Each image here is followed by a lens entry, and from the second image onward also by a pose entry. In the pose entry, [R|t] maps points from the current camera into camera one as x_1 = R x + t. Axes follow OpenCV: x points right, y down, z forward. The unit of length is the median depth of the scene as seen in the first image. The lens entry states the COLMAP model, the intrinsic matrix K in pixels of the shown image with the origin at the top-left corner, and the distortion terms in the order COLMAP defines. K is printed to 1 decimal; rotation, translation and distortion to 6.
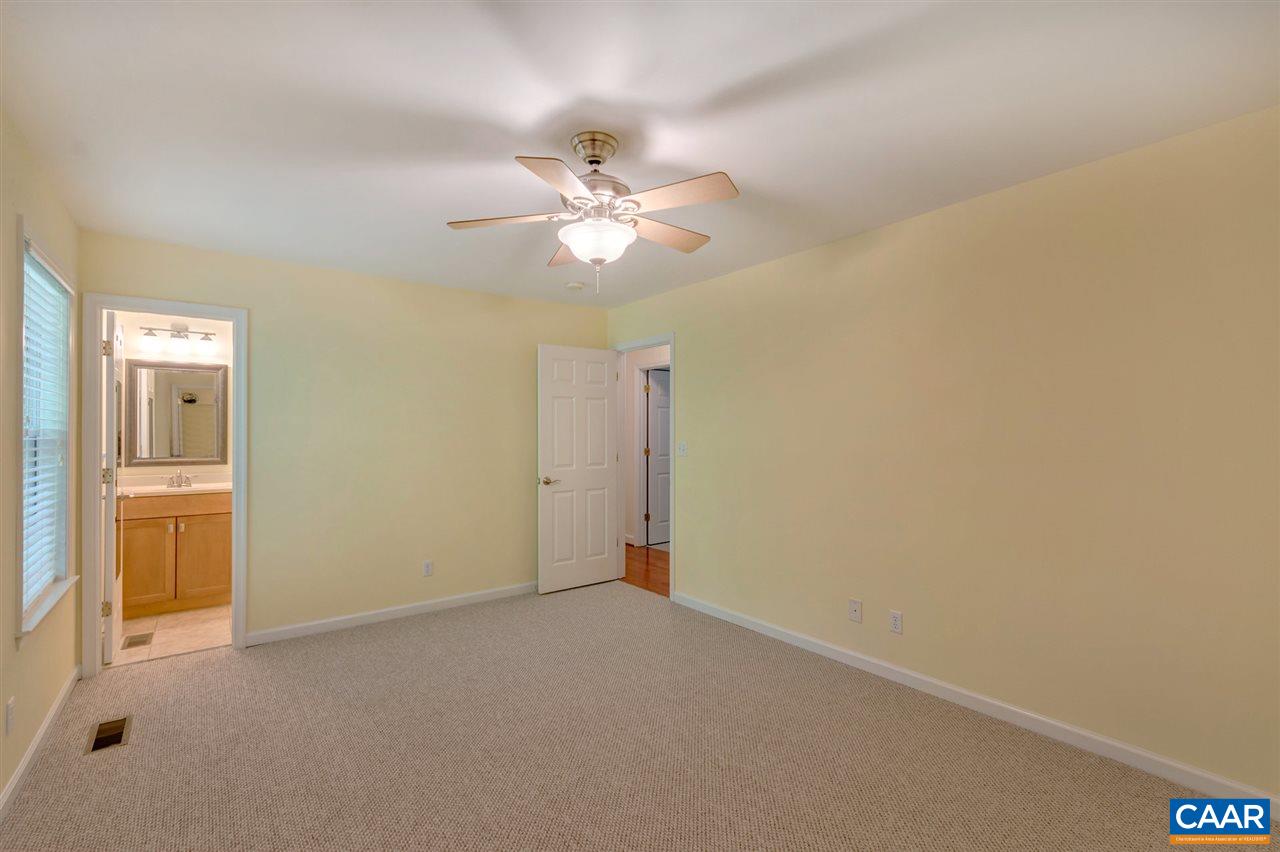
lens RADIAL K [[566.4, 0, 640.6], [0, 566.4, 429.6], [0, 0, 1]] dist [0.002999, 0.000312]
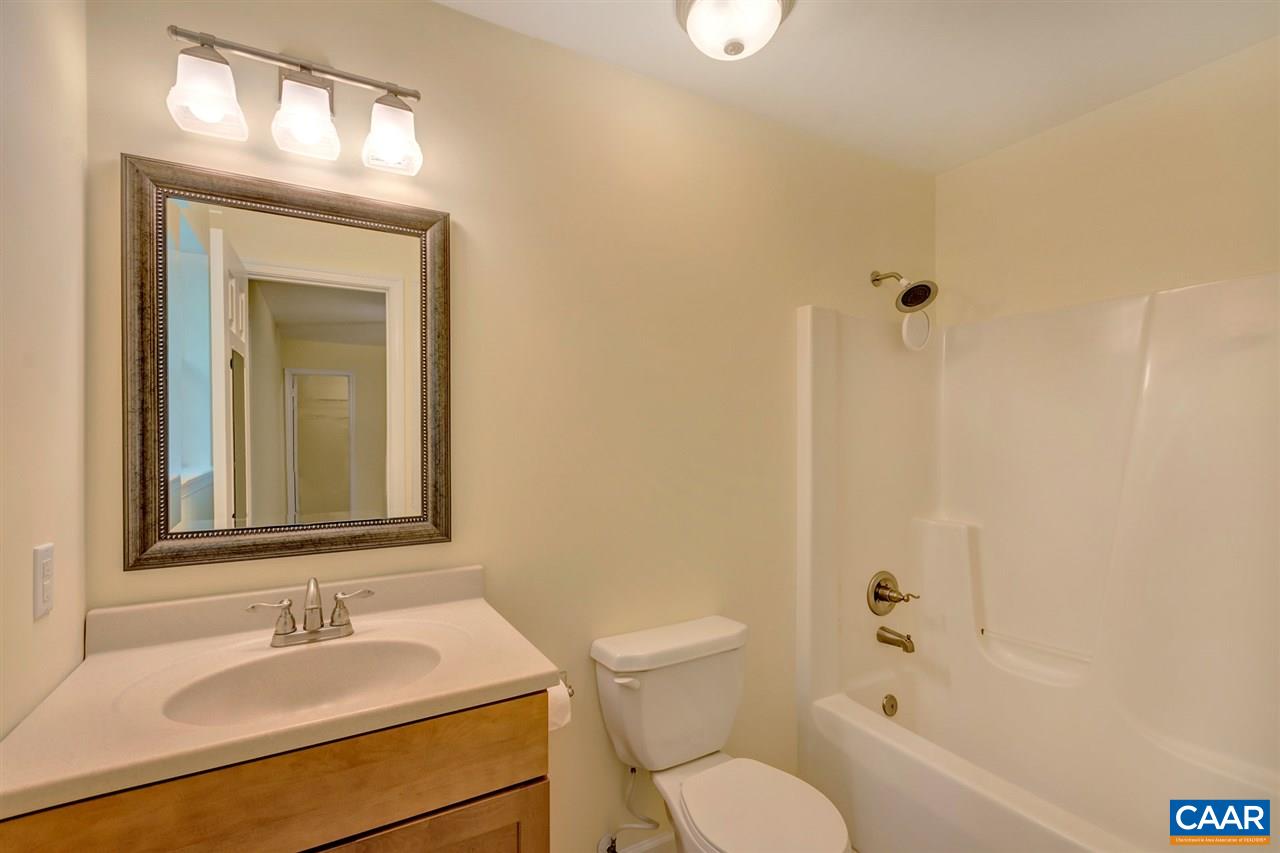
lens RADIAL K [[566.4, 0, 640.6], [0, 566.4, 430.1], [0, 0, 1]] dist [0.002999, 0.000312]
pose [[0.991805, -0.006437, -0.127598, -0.625031], [0.006938, 0.999970, 0.003480, 0.002561], [0.127571, -0.004337, 0.991820, 0.754960]]
